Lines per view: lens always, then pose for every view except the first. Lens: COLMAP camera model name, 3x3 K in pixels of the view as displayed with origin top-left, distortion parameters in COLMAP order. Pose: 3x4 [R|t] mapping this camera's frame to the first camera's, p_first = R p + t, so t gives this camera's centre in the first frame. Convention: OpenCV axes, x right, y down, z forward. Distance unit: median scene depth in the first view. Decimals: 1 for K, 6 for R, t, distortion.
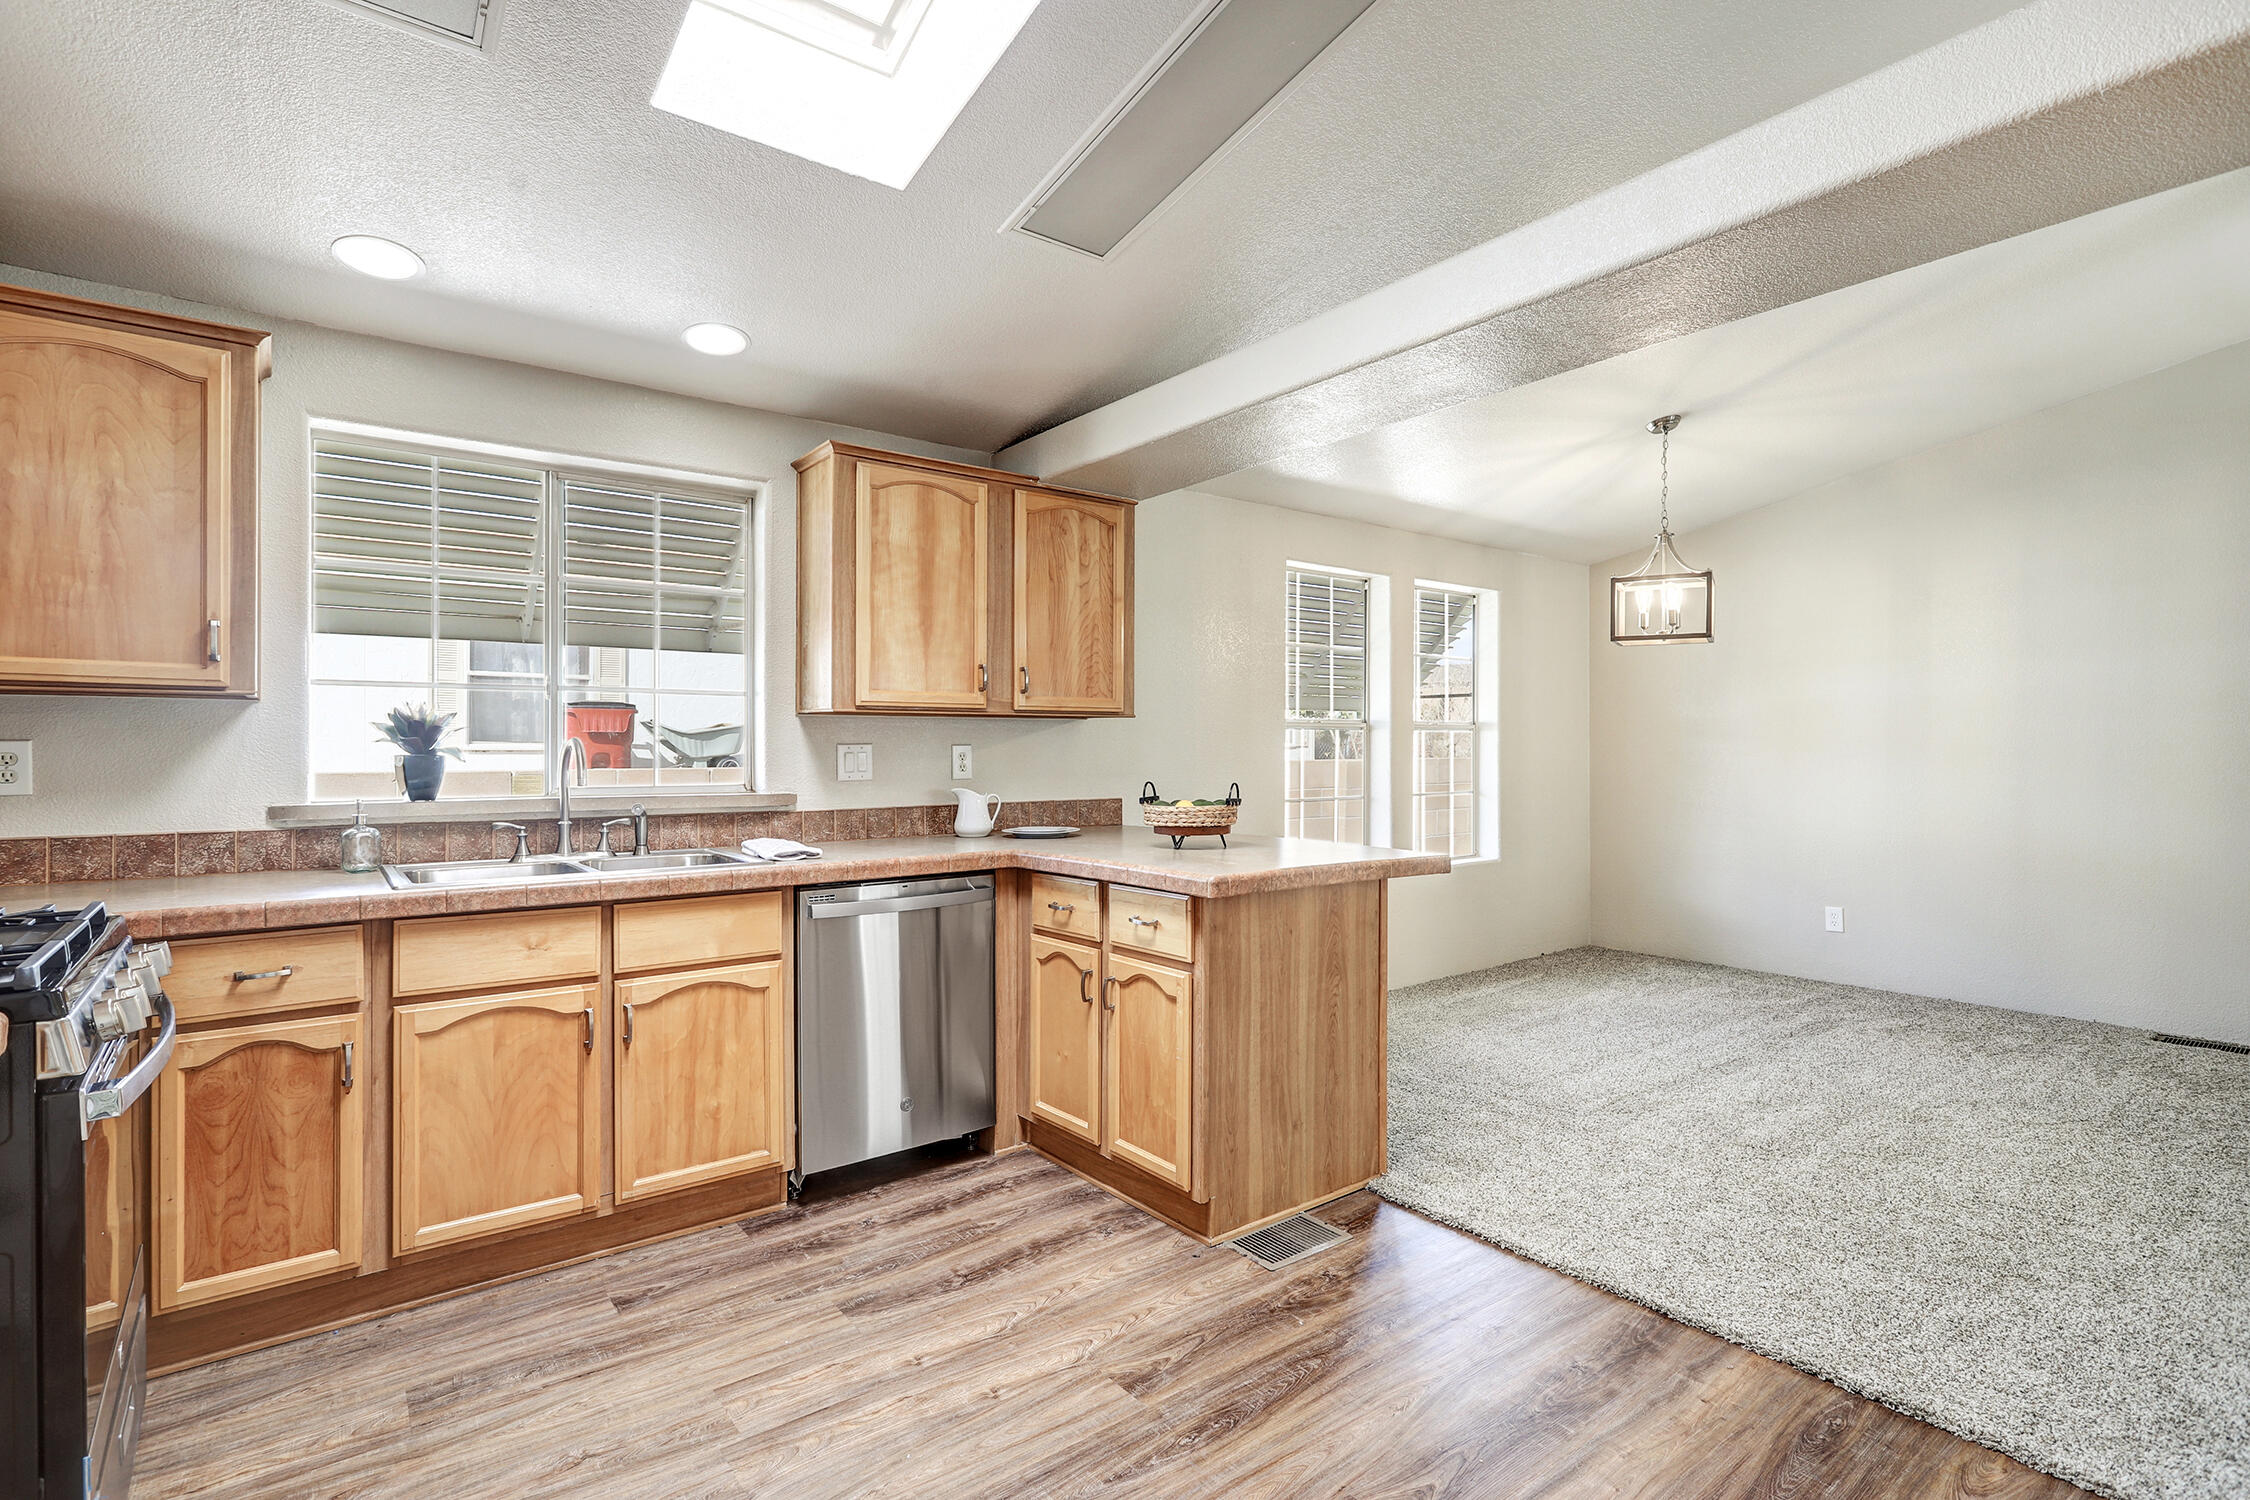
lens RADIAL K [[1069.9, 0, 1128.3], [0, 1069.9, 740.7], [0, 0, 1]] dist [-0.001371, 0.000510]
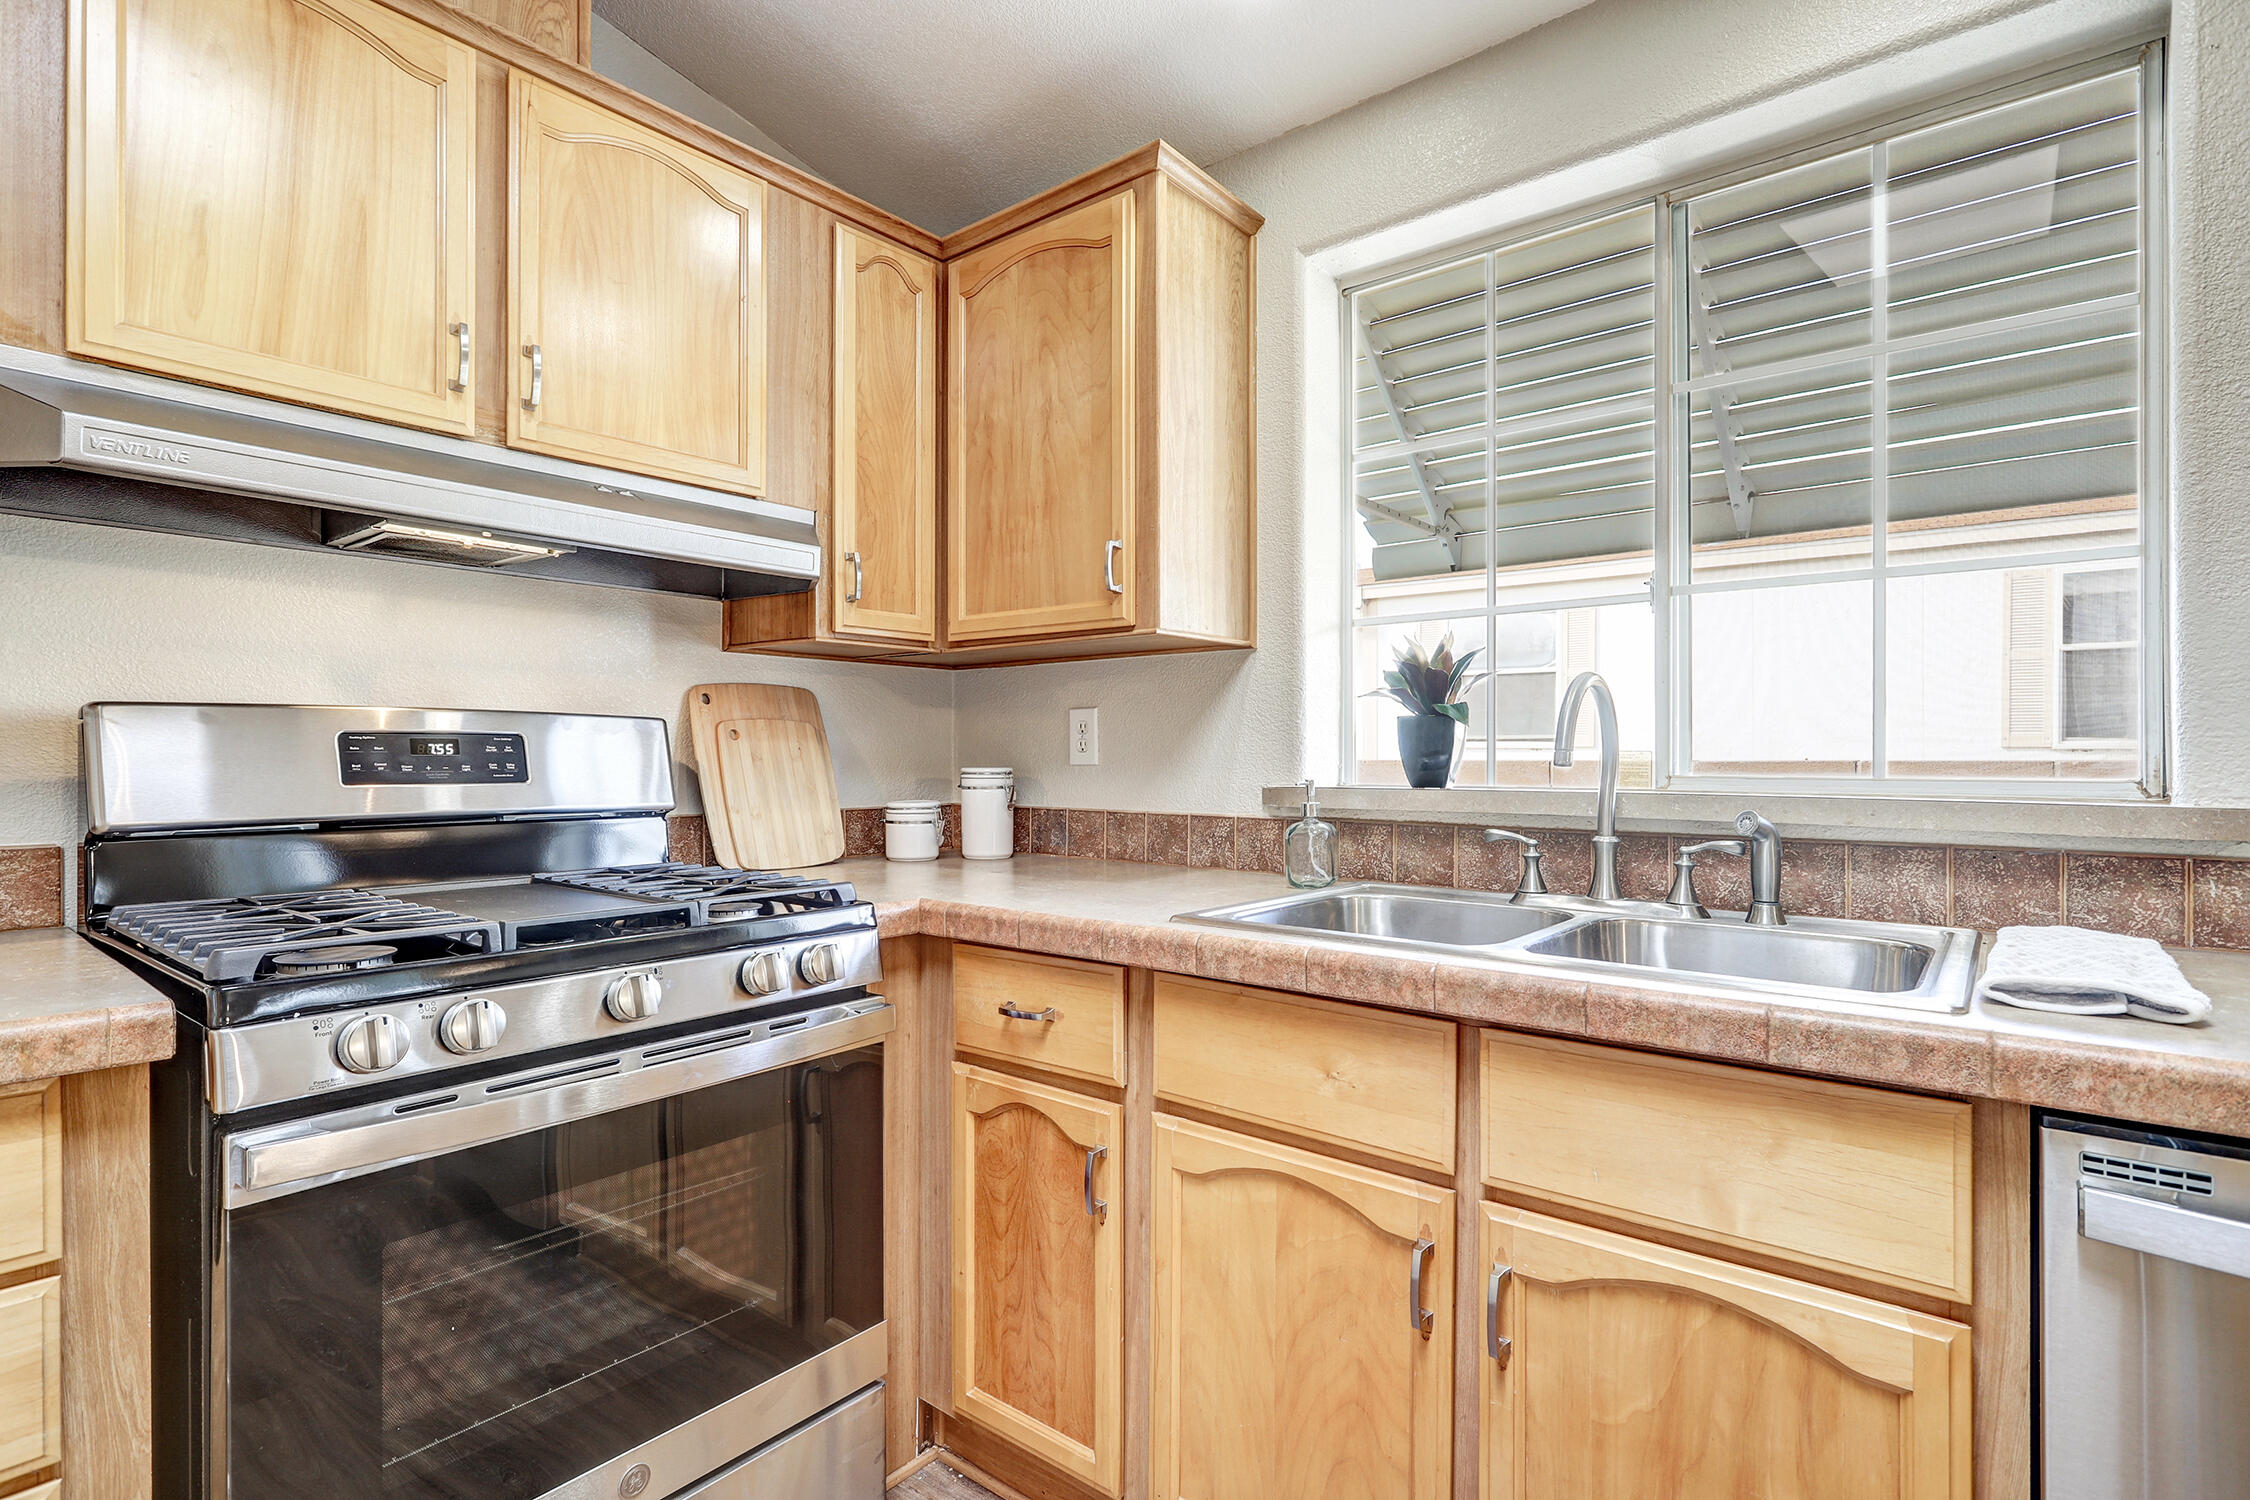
lens RADIAL K [[1069.9, 0, 1130.5], [0, 1069.9, 761.2], [0, 0, 1]] dist [-0.001371, 0.000510]
pose [[0.226033, 0.002203, -0.974117, -0.082411], [0.004553, 0.999984, 0.003318, 0.040635], [0.974109, -0.005185, 0.226019, 0.747727]]
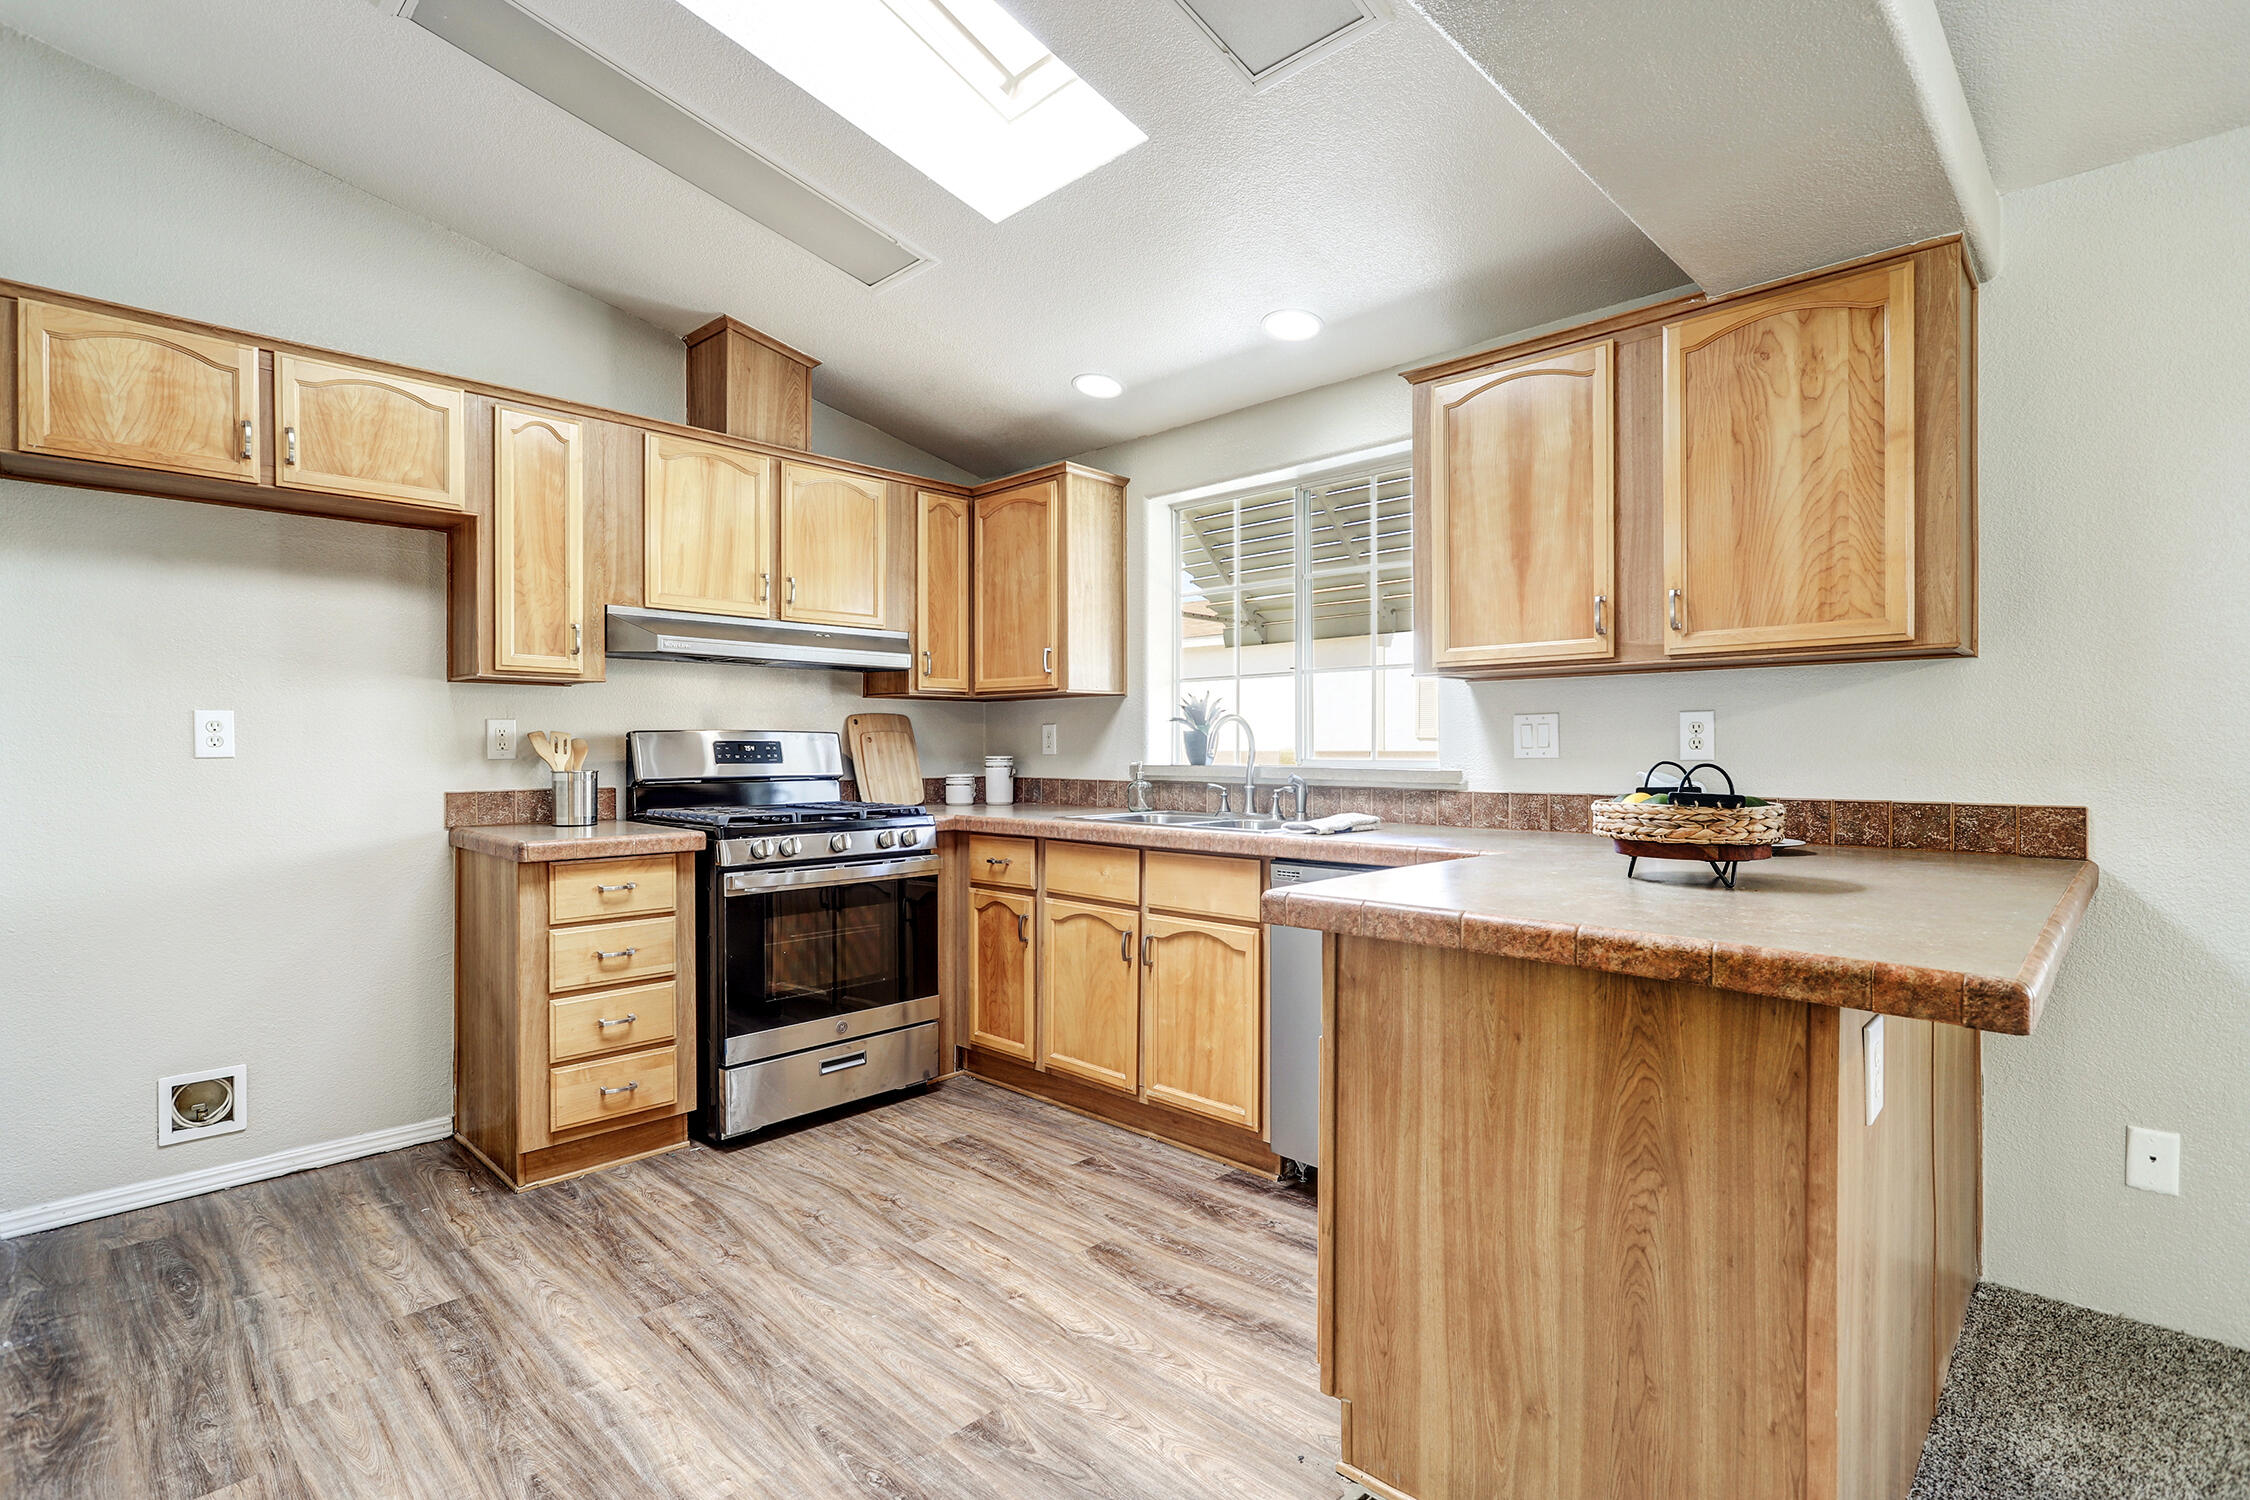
lens RADIAL K [[1069.9, 0, 1126.7], [0, 1069.9, 747.0], [0, 0, 1]] dist [-0.001371, 0.000510]
pose [[0.140452, -0.001274, -0.990087, 0.706642], [0.007381, 0.999973, -0.000240, 0.036041], [0.990060, -0.007274, 0.140458, 0.796344]]
